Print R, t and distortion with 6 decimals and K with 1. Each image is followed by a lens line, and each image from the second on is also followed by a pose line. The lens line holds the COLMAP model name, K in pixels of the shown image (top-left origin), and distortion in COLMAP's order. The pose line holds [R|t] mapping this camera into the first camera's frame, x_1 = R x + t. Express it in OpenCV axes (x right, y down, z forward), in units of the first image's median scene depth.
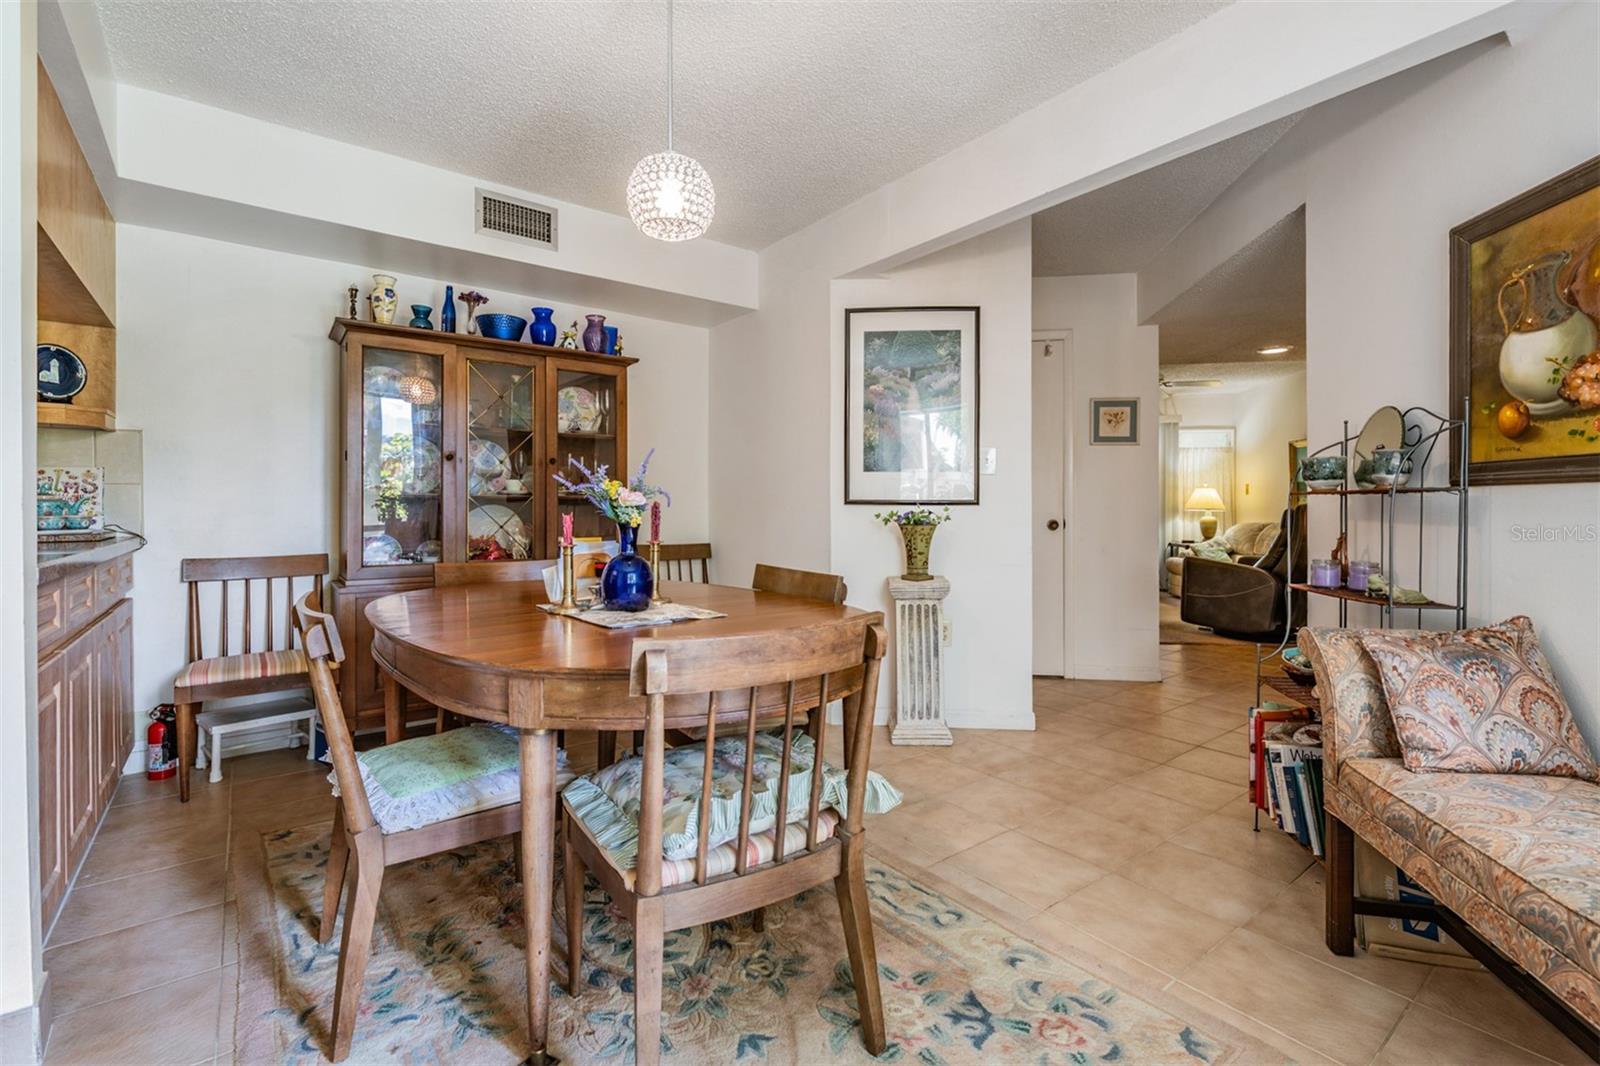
lens RADIAL K [[710.0, 0, 803.2], [0, 710.0, 504.3], [0, 0, 1]] dist [0.000286, -0.000420]
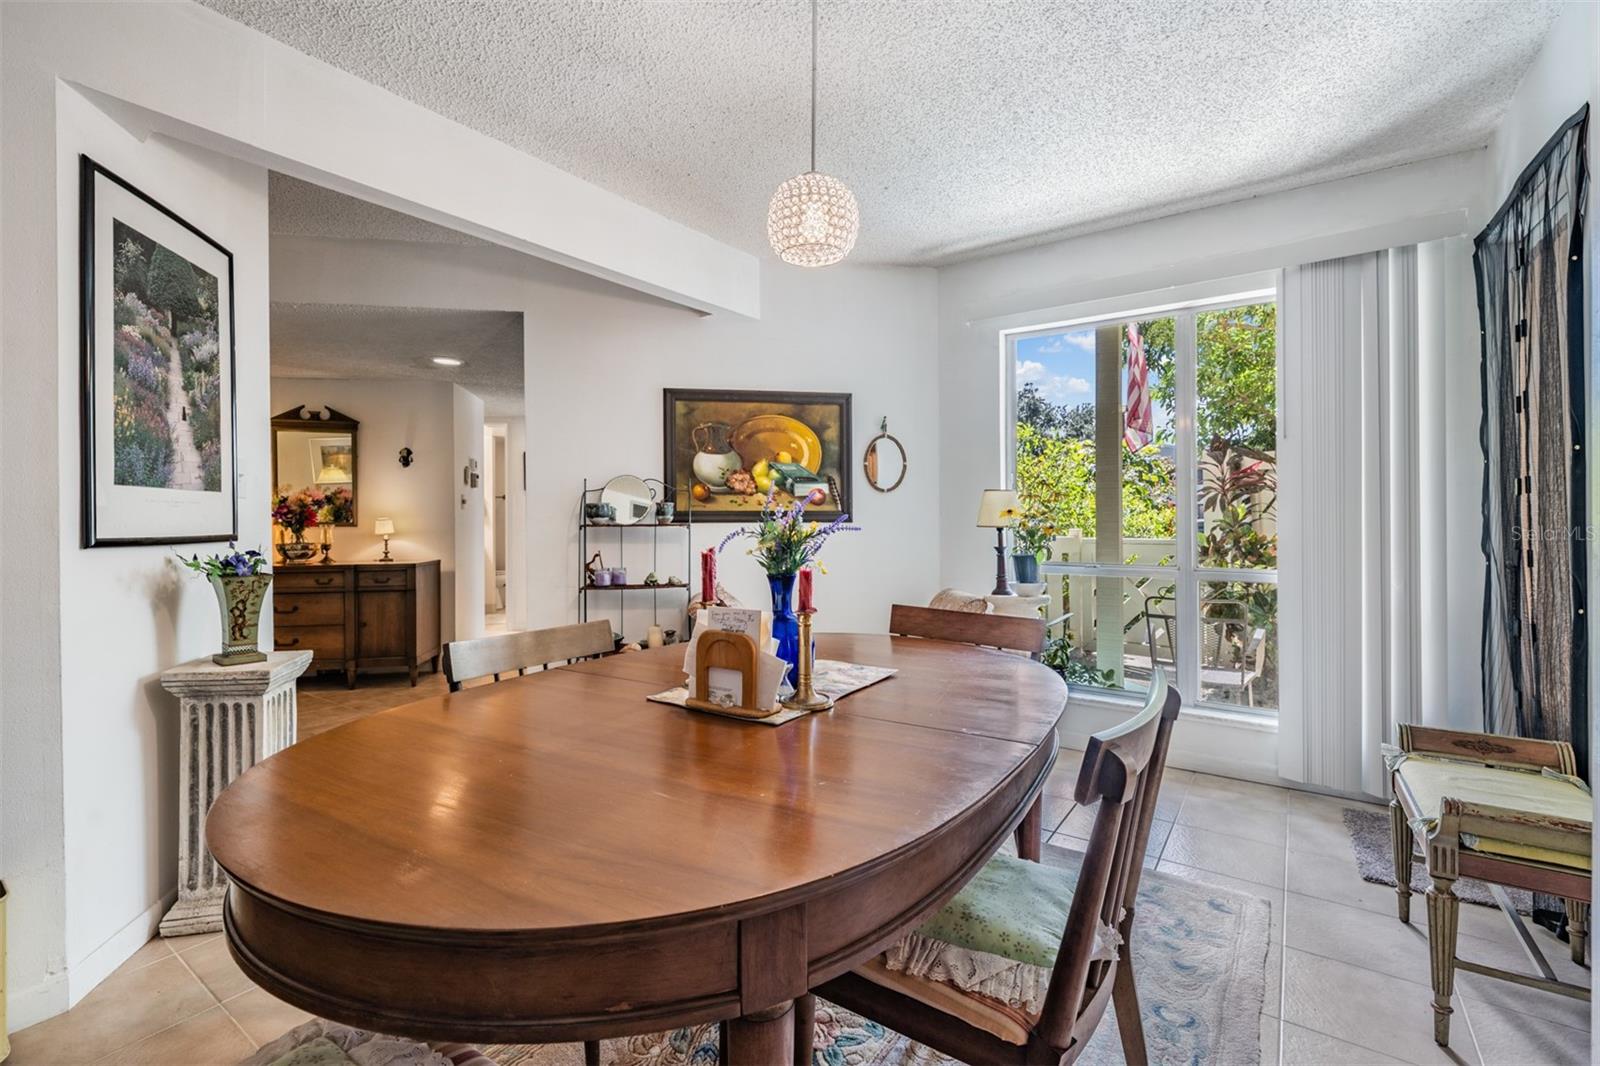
lens RADIAL K [[710.0, 0, 799.2], [0, 710.0, 524.4], [0, 0, 1]] dist [0.000286, -0.000420]
pose [[-0.292027, -0.007561, 0.956380, -0.578766], [0.002074, 0.999961, 0.008539, -0.020029], [-0.956408, 0.004477, -0.292000, 0.681873]]
